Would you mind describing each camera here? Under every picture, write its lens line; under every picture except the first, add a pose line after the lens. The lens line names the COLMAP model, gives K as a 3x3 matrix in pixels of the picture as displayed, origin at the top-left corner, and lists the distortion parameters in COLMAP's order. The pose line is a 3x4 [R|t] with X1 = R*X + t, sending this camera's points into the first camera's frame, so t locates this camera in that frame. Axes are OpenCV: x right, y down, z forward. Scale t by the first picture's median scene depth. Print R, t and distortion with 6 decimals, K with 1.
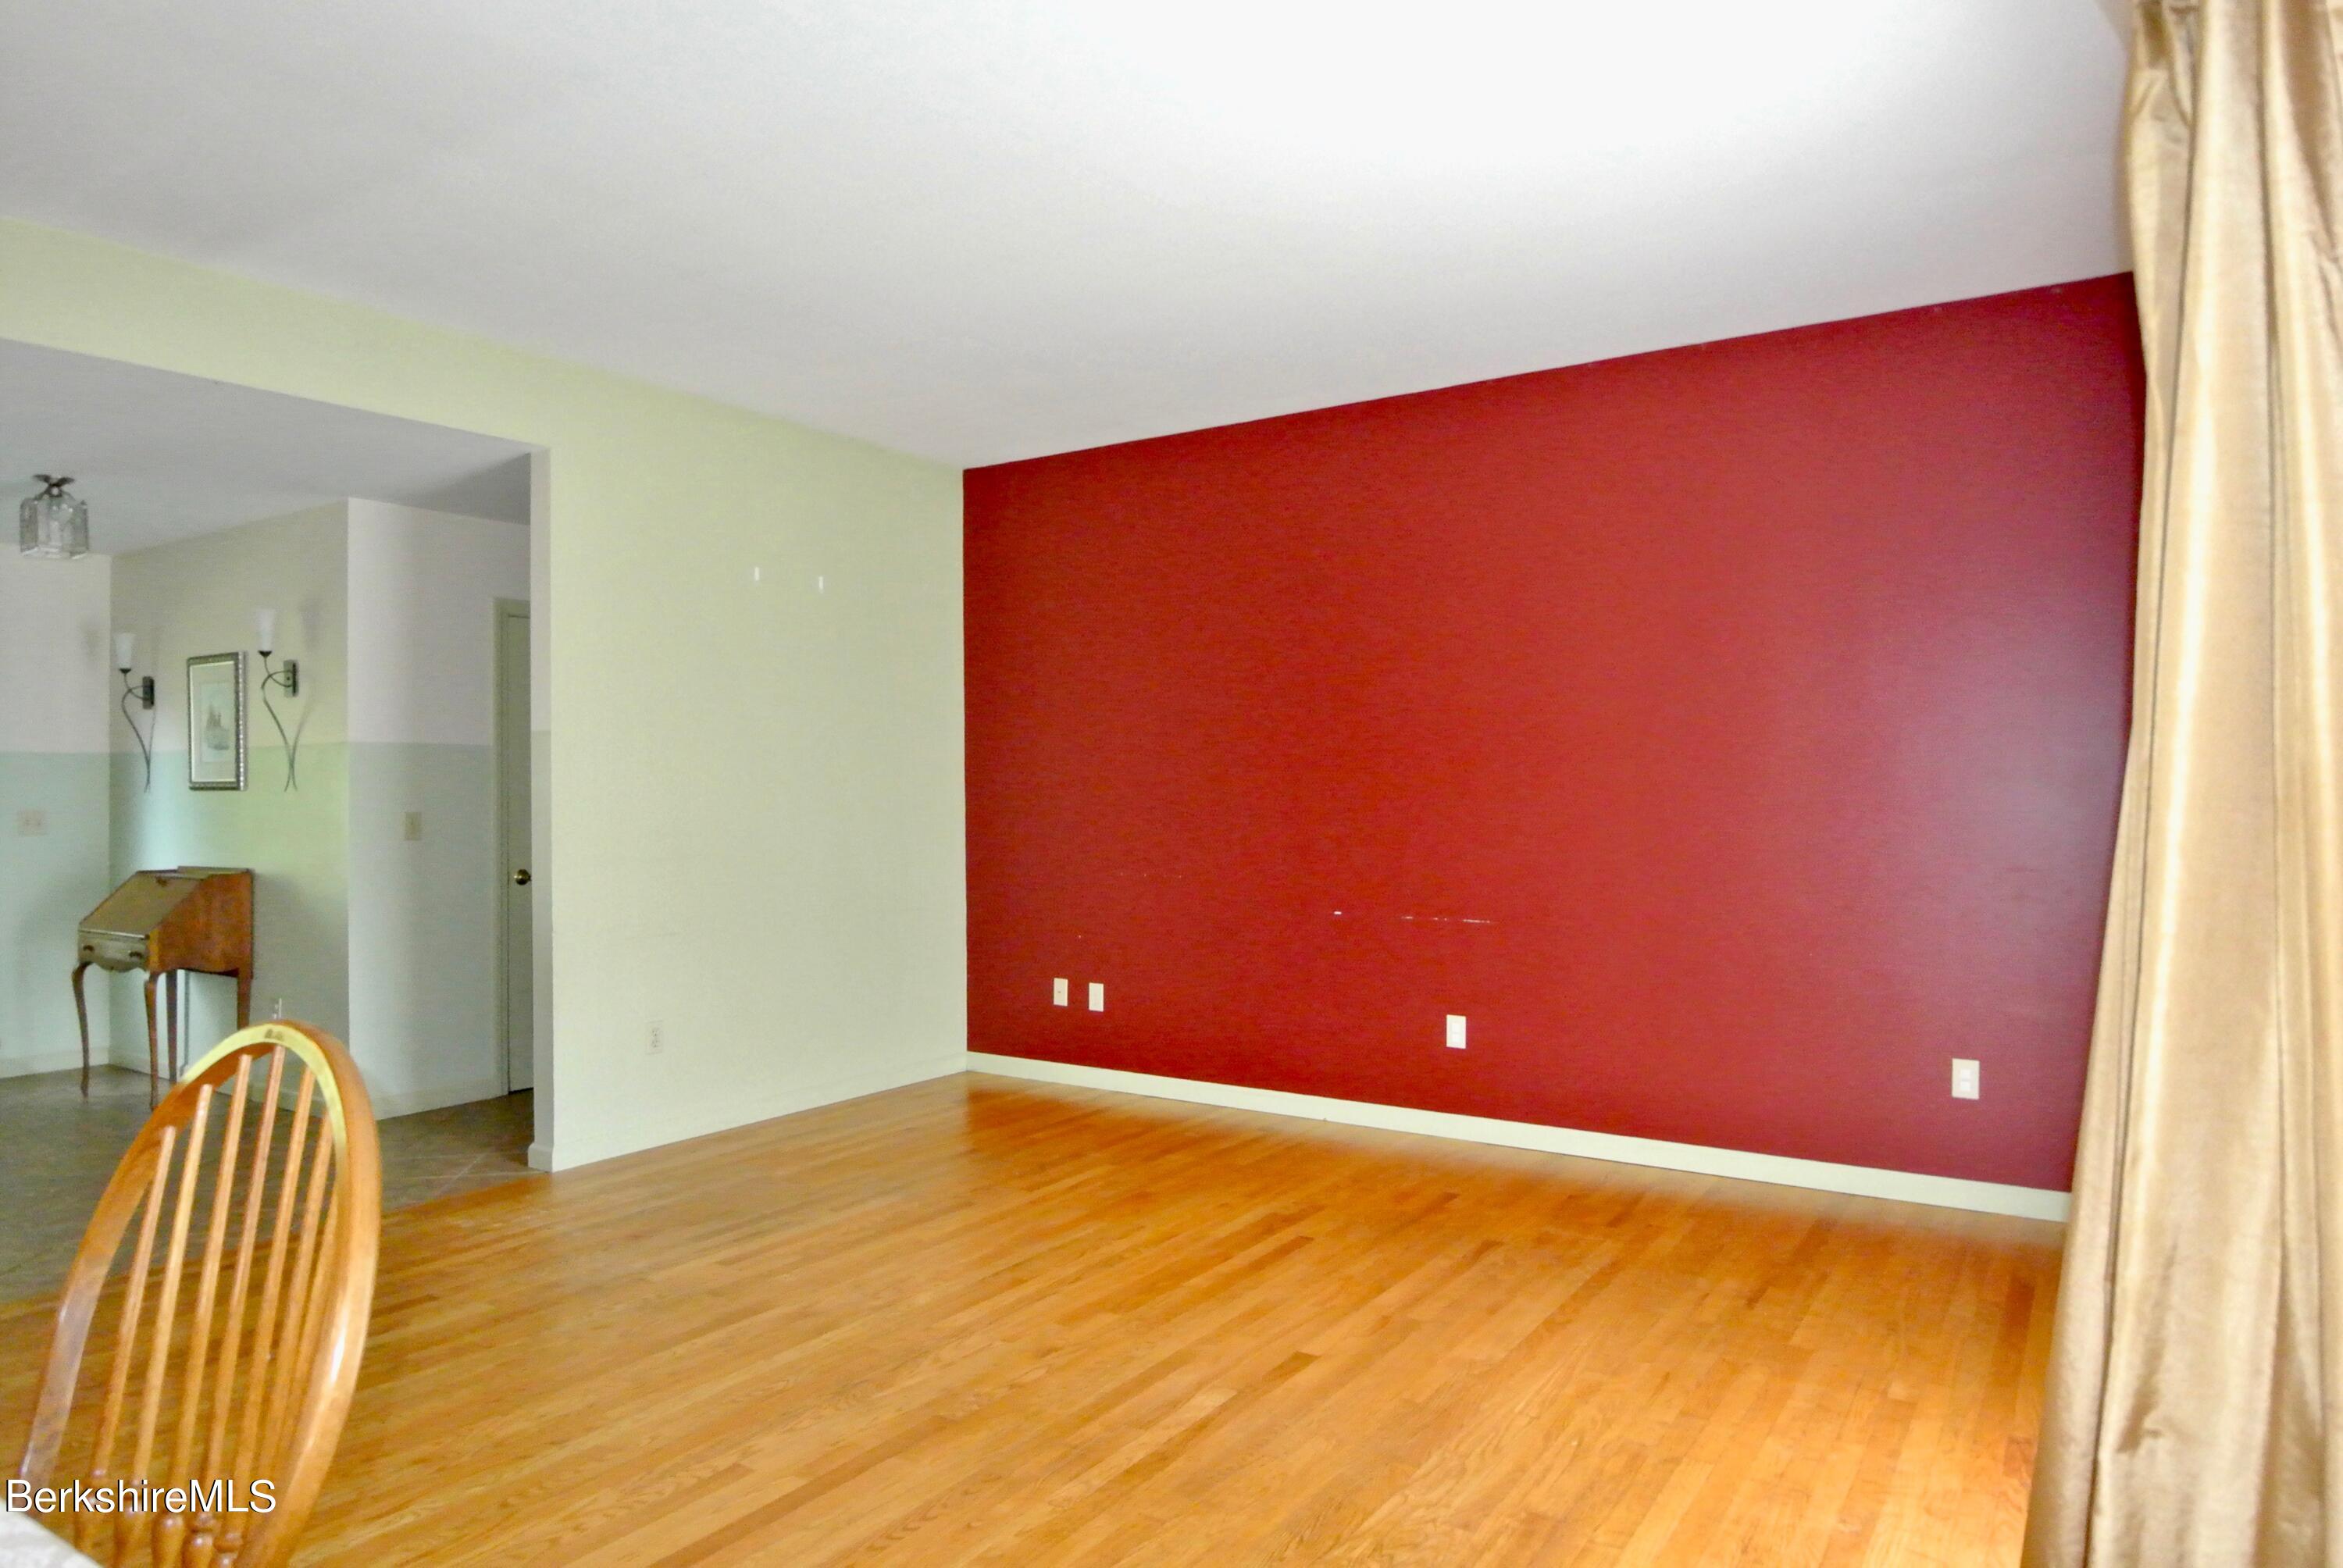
lens RADIAL K [[1428.1, 0, 1171.5], [0, 1428.1, 784.0], [0, 0, 1]] dist [-0.004841, -0.000618]
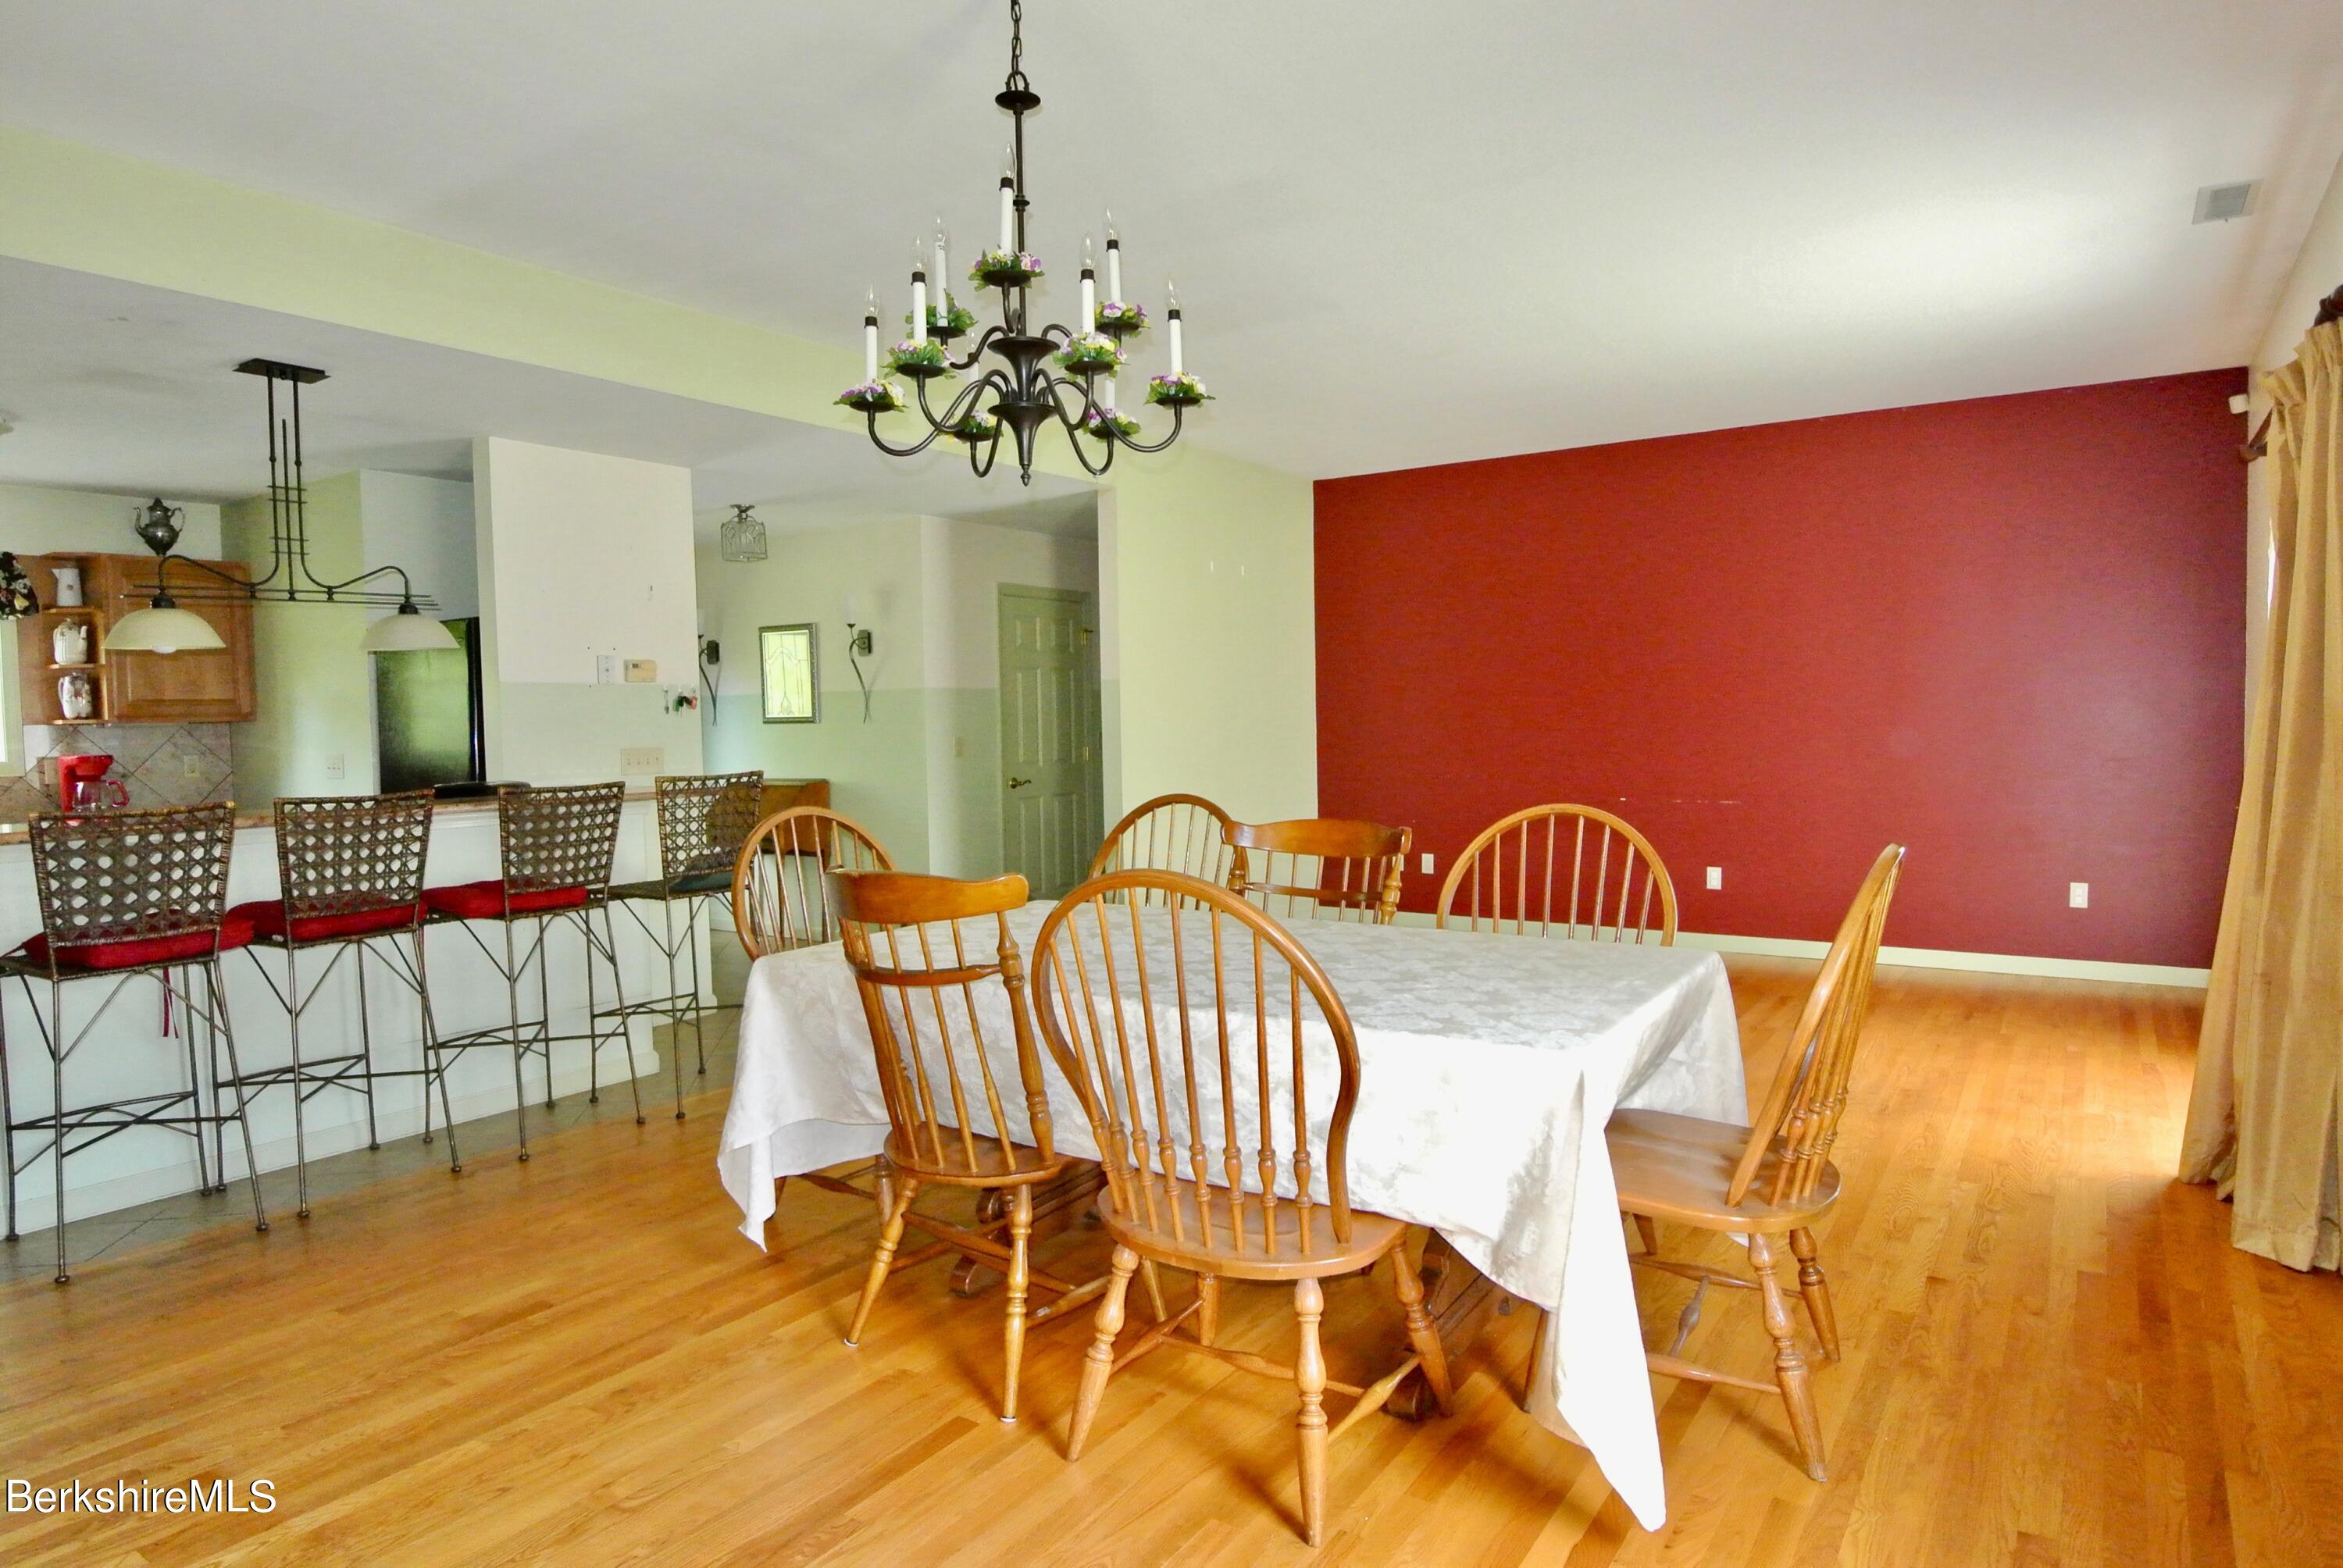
lens RADIAL K [[1380.1, 0, 1171.5], [0, 1380.1, 784.0], [0, 0, 1]] dist [0.004610, -0.023056]
pose [[0.999926, -0.012200, -0.000139, -0.441182], [0.012191, 0.998675, 0.049989, 0.000474], [-0.000471, -0.049987, 0.998750, -0.501859]]
